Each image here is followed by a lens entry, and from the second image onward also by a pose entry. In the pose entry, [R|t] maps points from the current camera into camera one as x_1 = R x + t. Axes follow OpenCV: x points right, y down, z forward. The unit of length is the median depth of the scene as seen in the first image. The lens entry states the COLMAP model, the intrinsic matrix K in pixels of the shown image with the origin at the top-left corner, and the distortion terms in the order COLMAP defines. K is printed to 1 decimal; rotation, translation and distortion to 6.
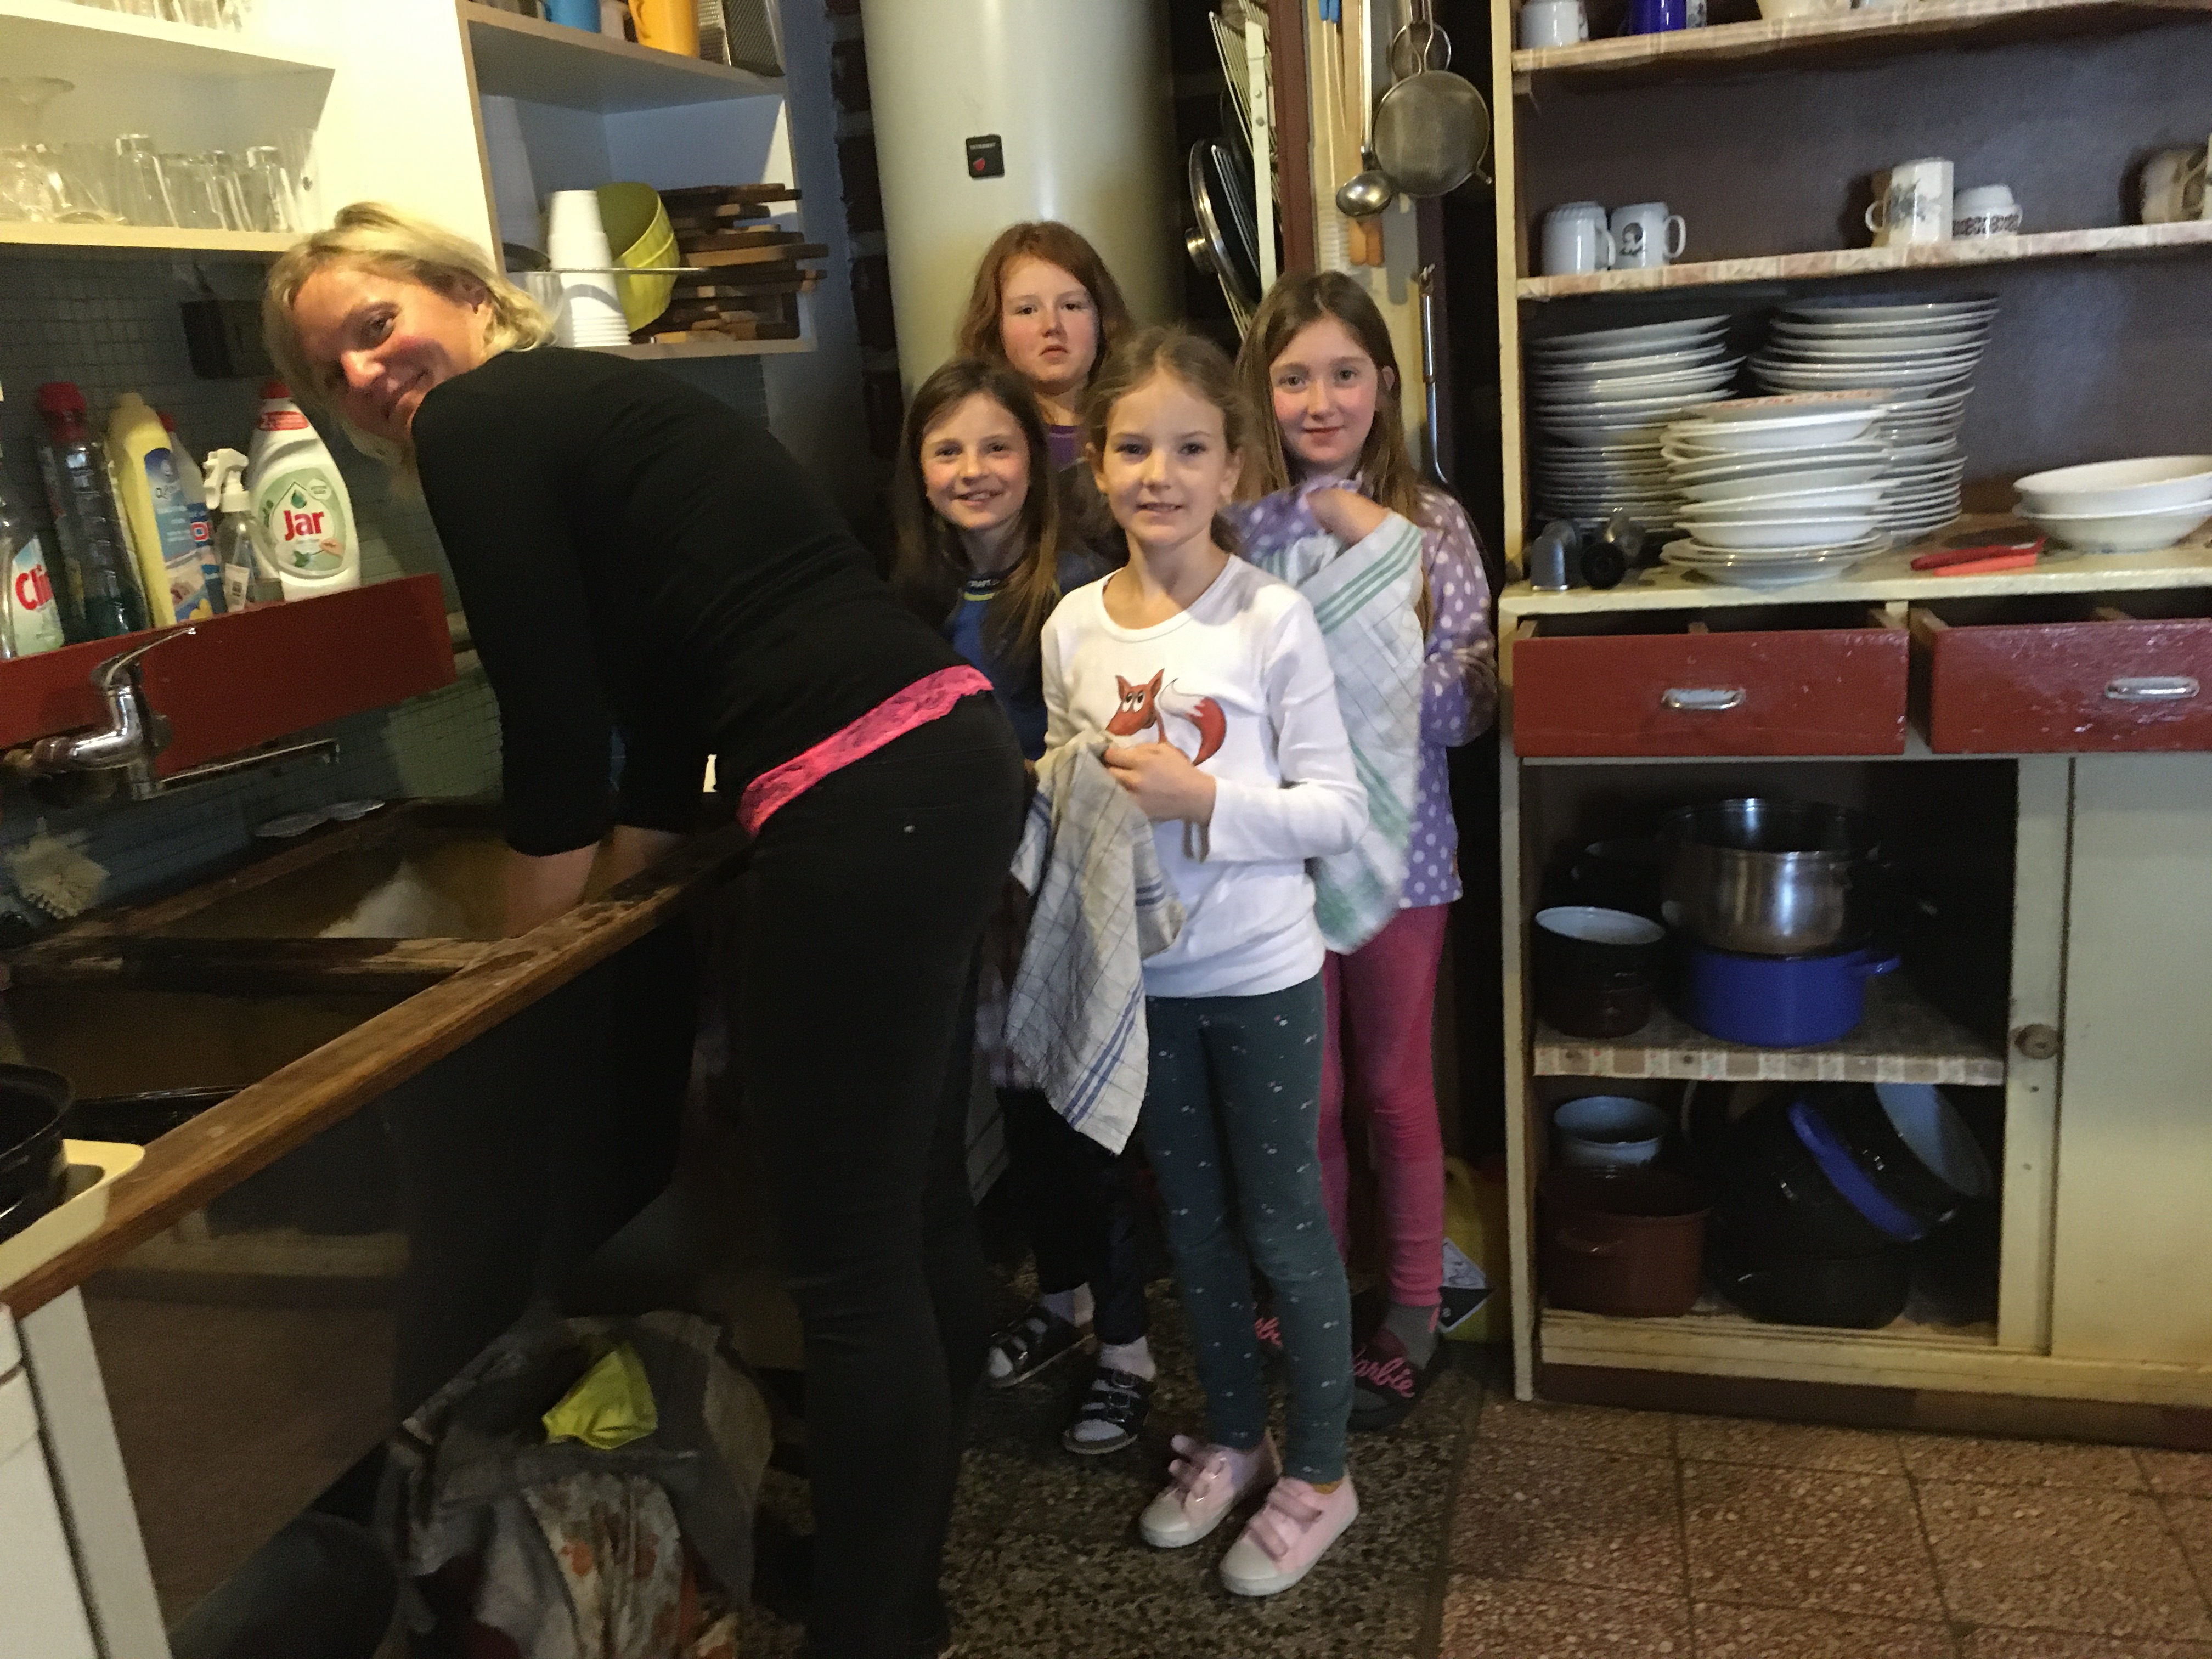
lens RADIAL K [[1861.7, 0, 1101.8], [0, 1861.7, 836.8], [0, 0, 1]] dist [0.069638, -0.082811]
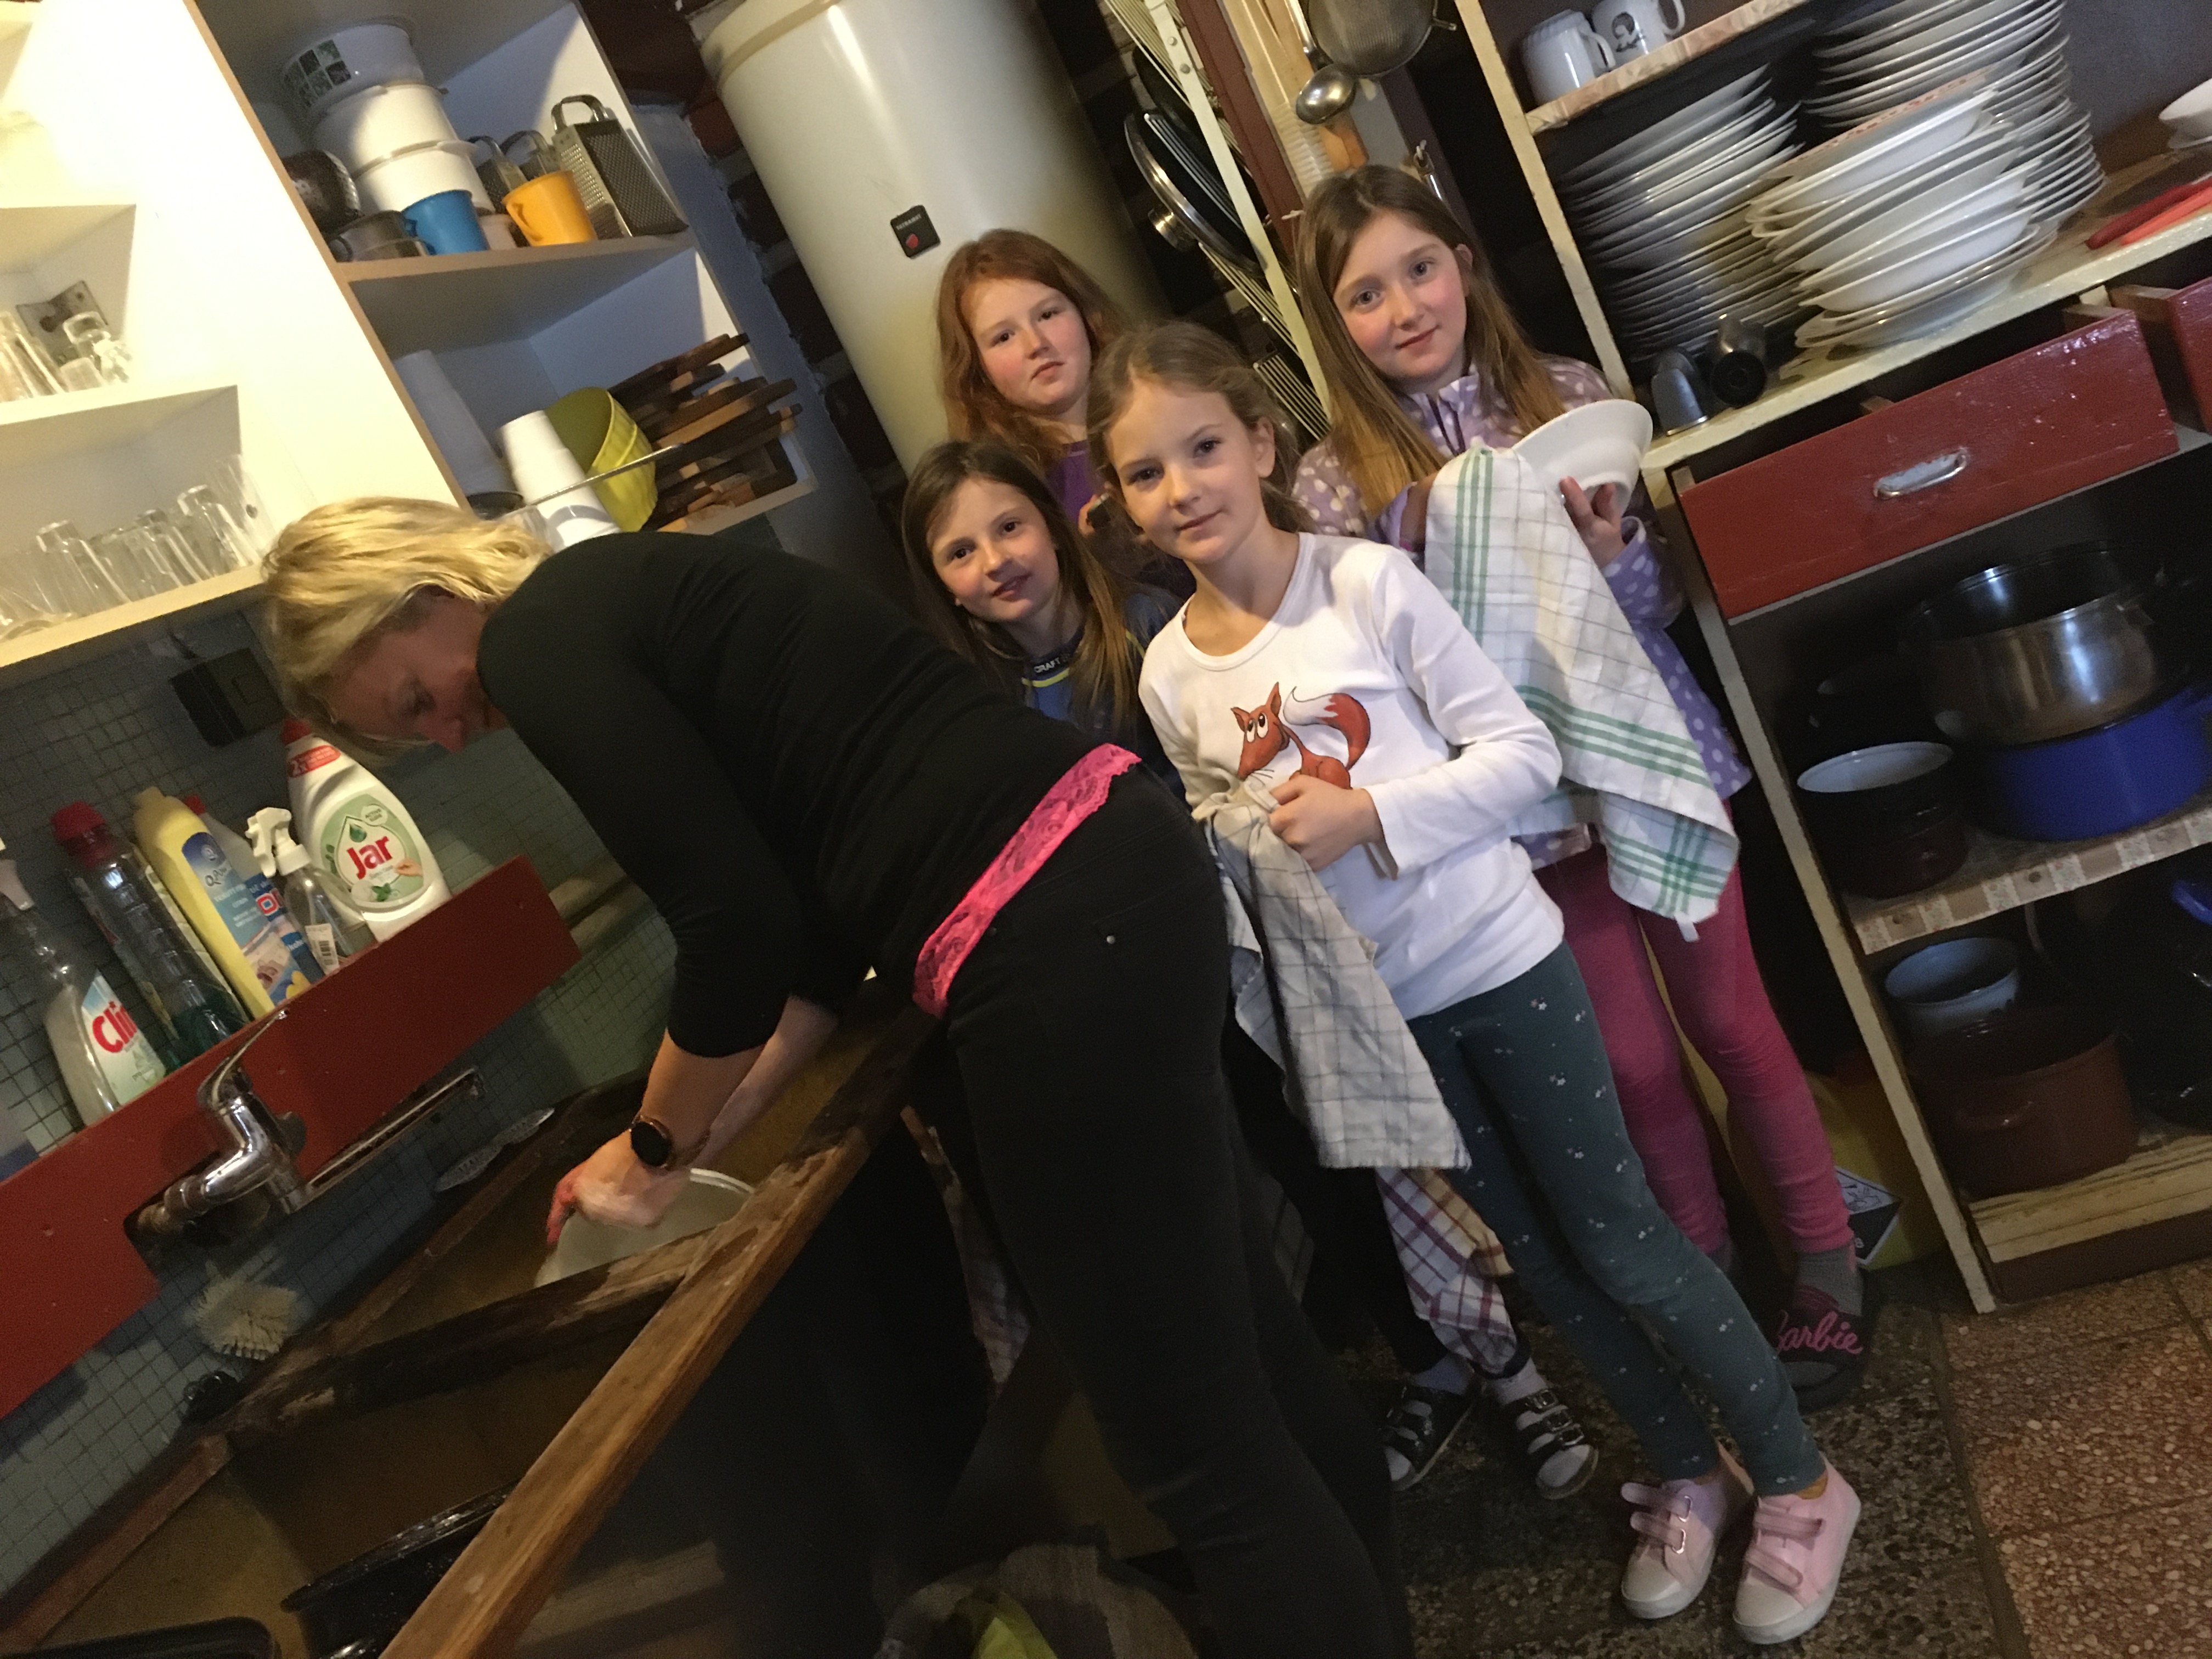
lens RADIAL K [[1861.7, 0, 1101.8], [0, 1861.7, 836.8], [0, 0, 1]] dist [0.069638, -0.082811]
pose [[0.934275, -0.349494, -0.070606, -0.020513], [0.347545, 0.936868, -0.038616, -0.014554], [0.079644, 0.011539, 0.996757, 0.108420]]
